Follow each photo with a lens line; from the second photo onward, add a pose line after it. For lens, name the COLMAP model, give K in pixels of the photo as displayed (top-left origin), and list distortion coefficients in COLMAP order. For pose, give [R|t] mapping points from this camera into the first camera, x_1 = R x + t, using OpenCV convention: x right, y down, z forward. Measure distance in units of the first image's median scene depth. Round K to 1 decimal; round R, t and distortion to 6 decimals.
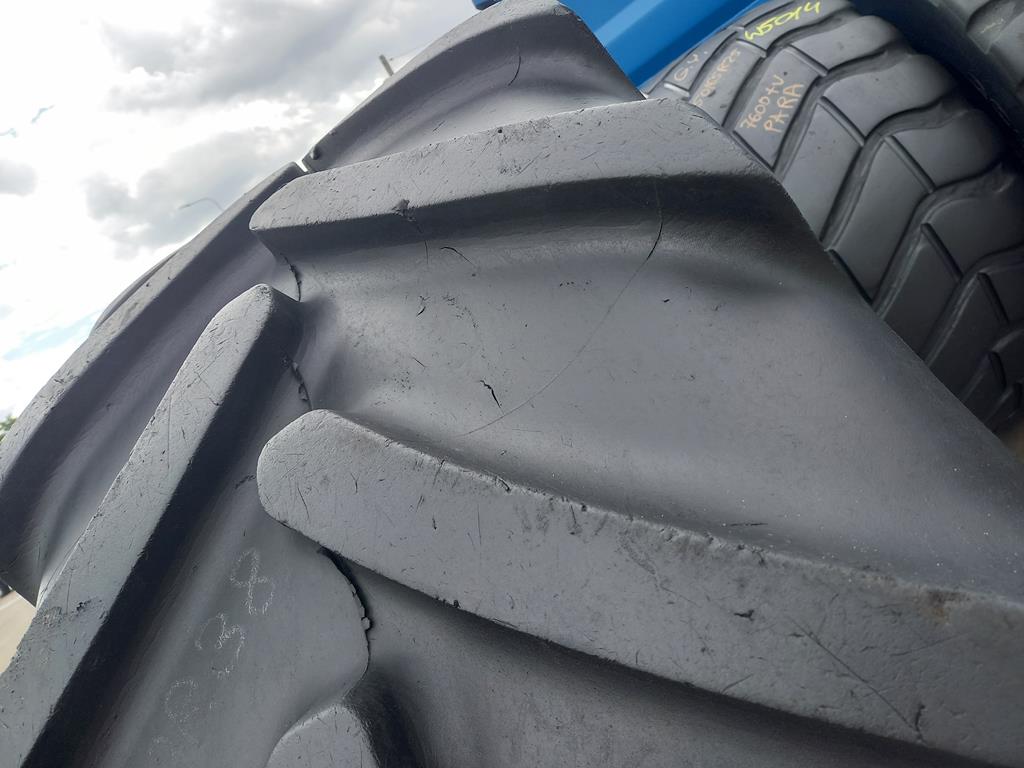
lens RADIAL K [[767.8, 0, 512.0], [0, 767.8, 384.0], [0, 0, 1]] dist [0.008039, -0.005430]
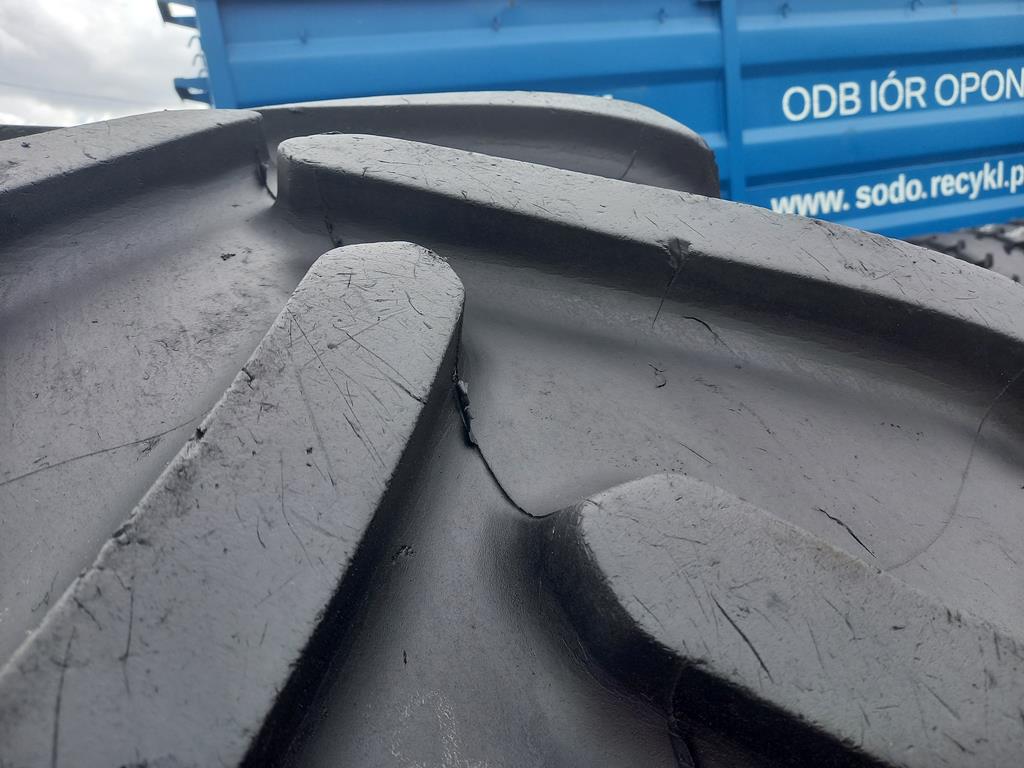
lens RADIAL K [[767.8, 0, 512.0], [0, 767.8, 384.0], [0, 0, 1]] dist [0.008039, -0.005430]
pose [[0.771718, 0.377926, 0.511490, -0.622872], [-0.250166, 0.919833, -0.302199, 0.164915], [-0.584695, 0.105255, 0.804396, 0.532545]]
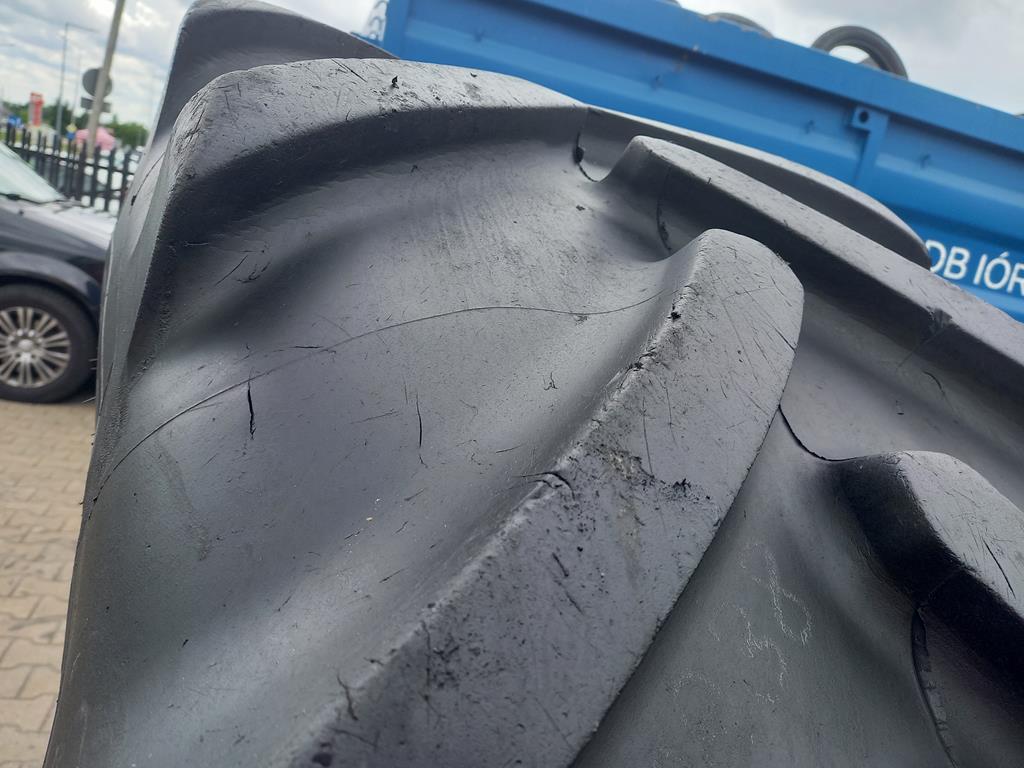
lens RADIAL K [[784.9, 0, 512.1], [0, 784.9, 404.7], [0, 0, 1]] dist [-0.009919, -0.009058]
pose [[0.608188, 0.624565, 0.489924, -0.907742], [-0.541729, 0.777698, -0.318929, 0.470445], [-0.580205, -0.071438, 0.811331, 0.540177]]
